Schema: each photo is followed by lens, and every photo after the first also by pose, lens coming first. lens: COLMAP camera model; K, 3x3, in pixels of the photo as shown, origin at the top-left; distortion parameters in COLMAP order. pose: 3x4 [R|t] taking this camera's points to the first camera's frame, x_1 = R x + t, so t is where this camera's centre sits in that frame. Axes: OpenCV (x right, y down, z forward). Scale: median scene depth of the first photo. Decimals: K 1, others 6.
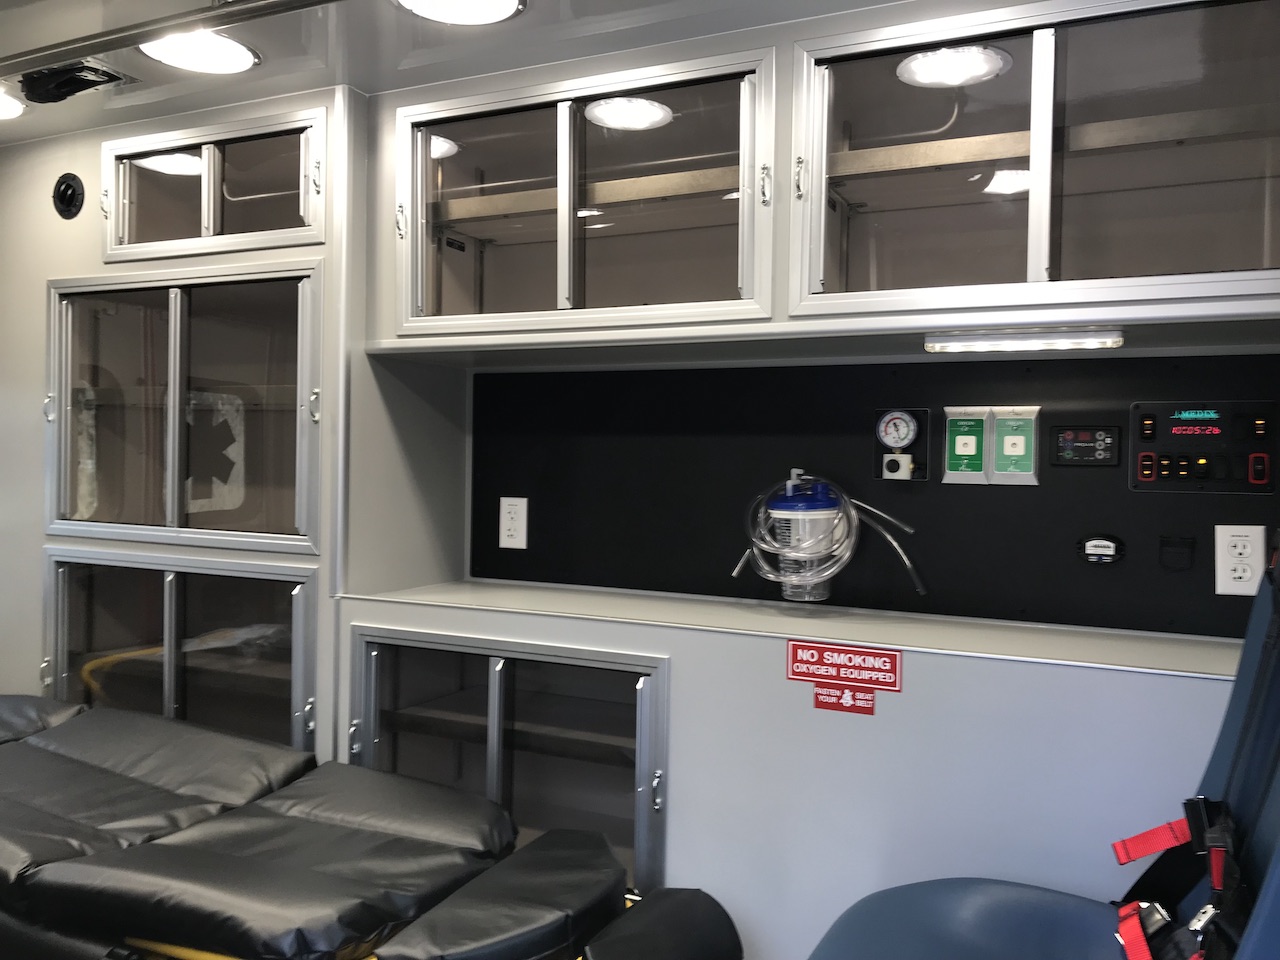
lens RADIAL K [[1063.0, 0, 640.0], [0, 1063.0, 480.0], [0, 0, 1]] dist [0.013697, -0.003800]
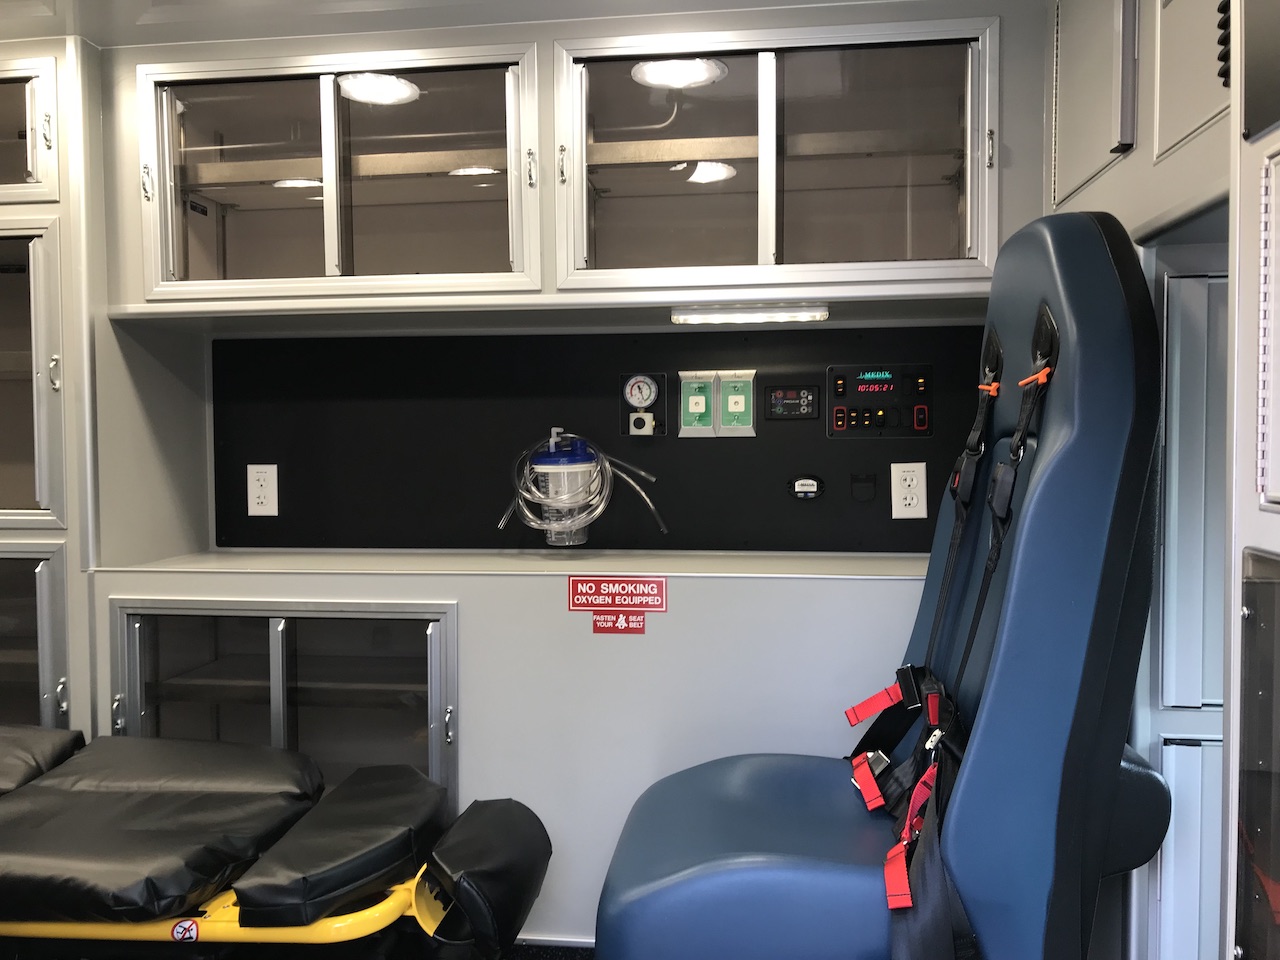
lens RADIAL K [[1050.3, 0, 639.0], [0, 1050.3, 485.7], [0, 0, 1]] dist [0.056352, -0.083466]
pose [[0.947357, -0.038882, 0.317811, -0.127605], [0.029831, 0.999000, 0.033299, 0.016987], [-0.318788, -0.022065, 0.947569, -0.075822]]
